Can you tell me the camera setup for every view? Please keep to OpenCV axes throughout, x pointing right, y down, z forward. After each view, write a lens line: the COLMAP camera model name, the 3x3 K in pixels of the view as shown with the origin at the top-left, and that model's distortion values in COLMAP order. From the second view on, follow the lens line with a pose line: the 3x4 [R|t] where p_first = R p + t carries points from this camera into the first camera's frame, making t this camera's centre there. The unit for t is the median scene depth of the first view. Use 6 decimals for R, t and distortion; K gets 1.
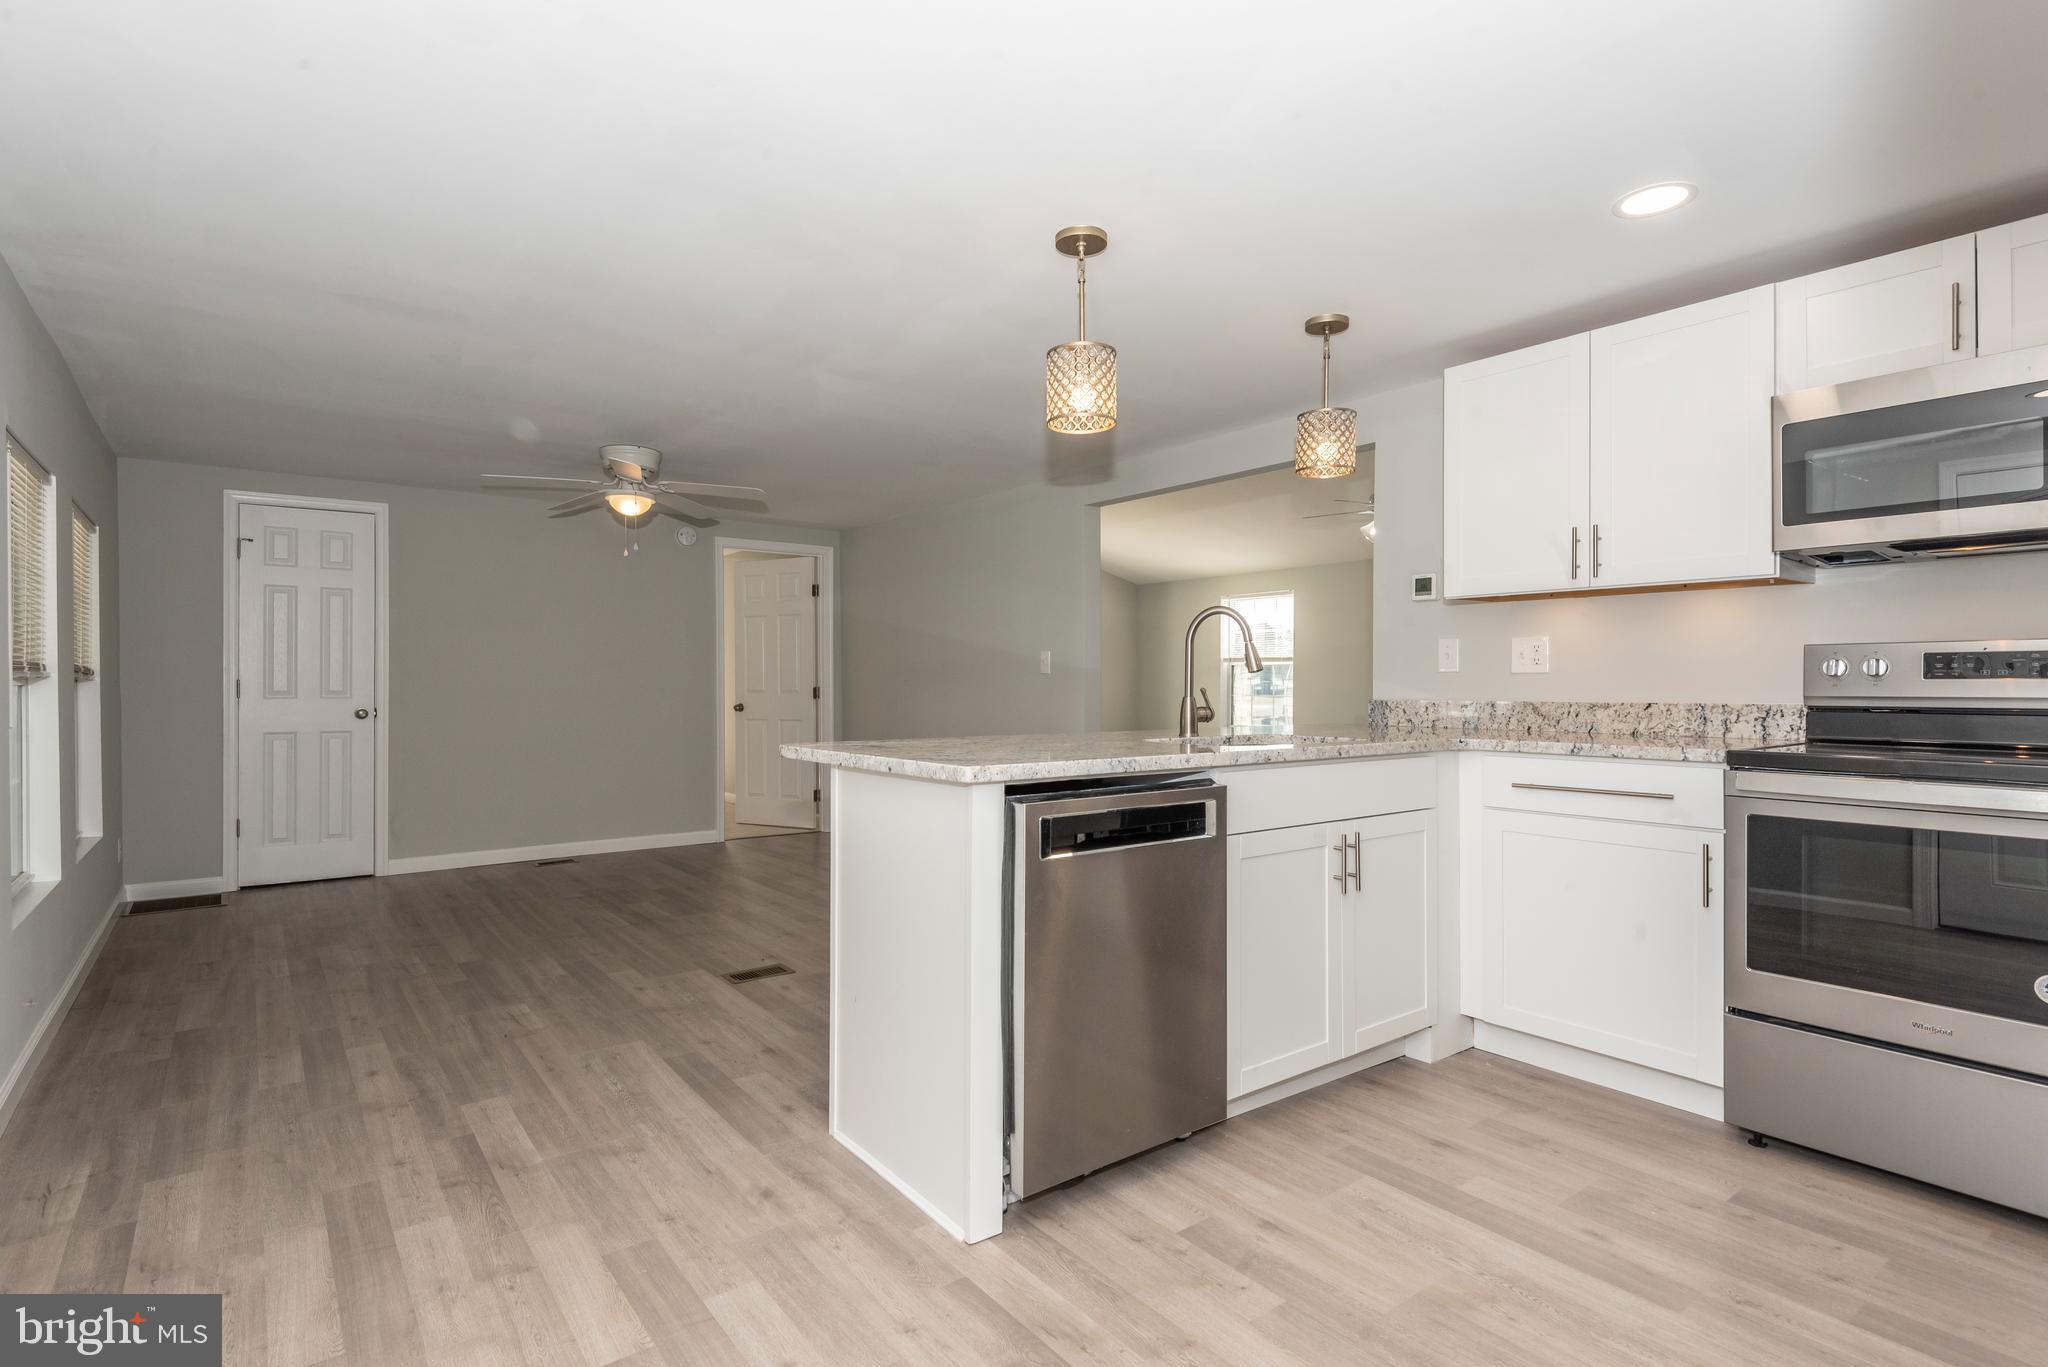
lens RADIAL K [[1009.5, 0, 1019.0], [0, 1009.5, 679.7], [0, 0, 1]] dist [0.029866, -0.018260]
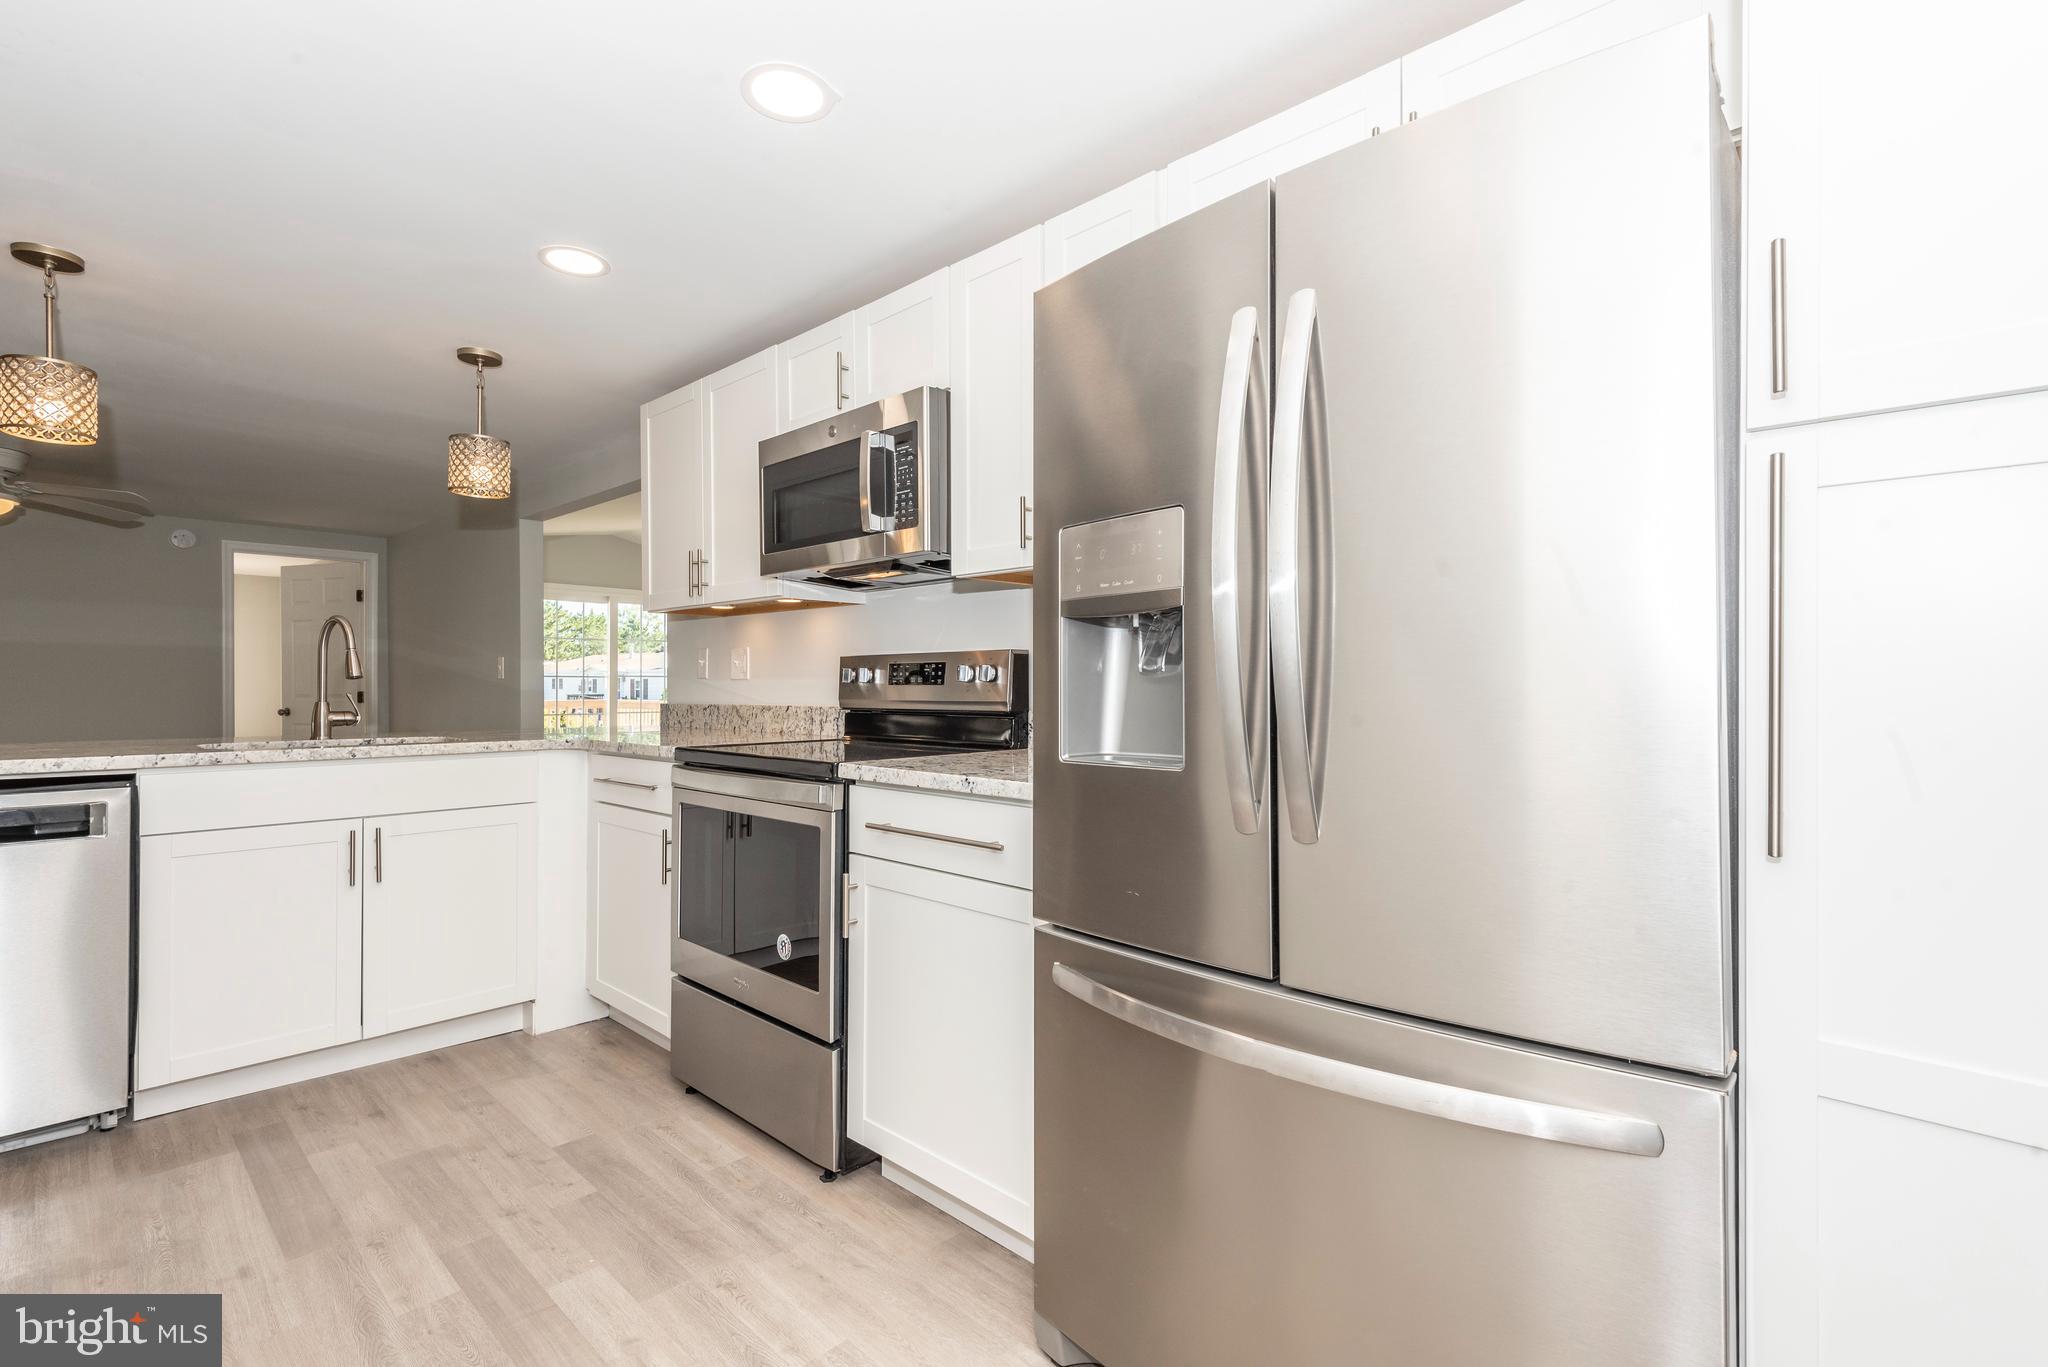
lens RADIAL K [[922.3, 0, 1016.6], [0, 922.3, 685.0], [0, 0, 1]] dist [0.028437, -0.014729]
pose [[0.986943, 0.000307, 0.161068, 0.686028], [-0.000586, 0.999998, 0.001686, -0.002402], [-0.161067, -0.001758, 0.986942, -0.066839]]
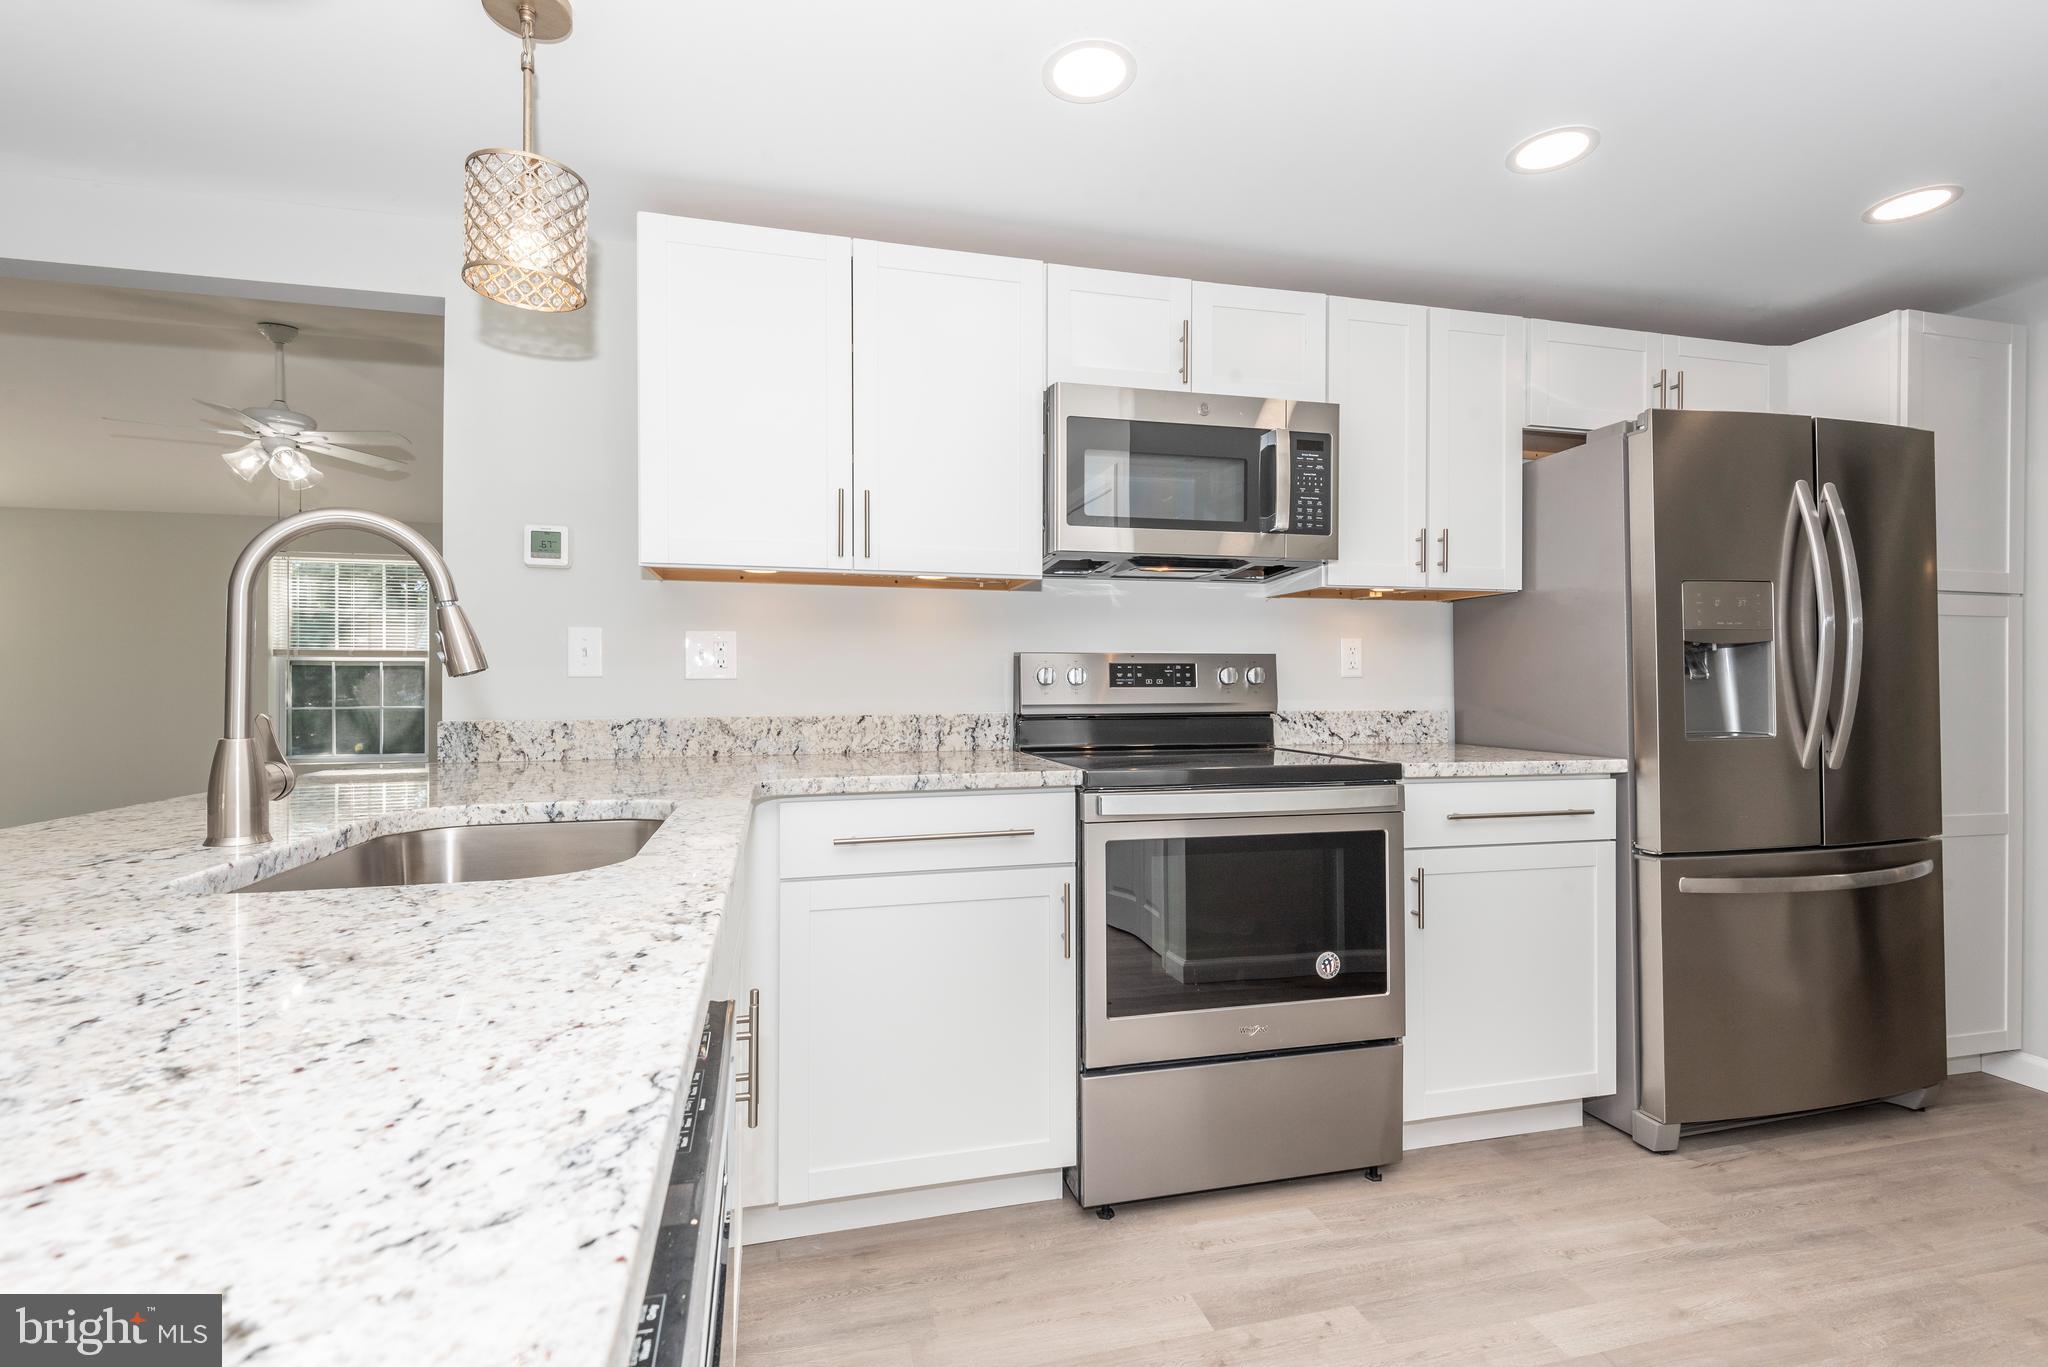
lens RADIAL K [[922.3, 0, 1018.2], [0, 922.3, 682.0], [0, 0, 1]] dist [0.028437, -0.014729]
pose [[0.389852, 0.002465, 0.920874, -0.035993], [-0.000633, 0.999997, -0.002409, -0.003096], [-0.920877, 0.000357, 0.389852, 0.566053]]
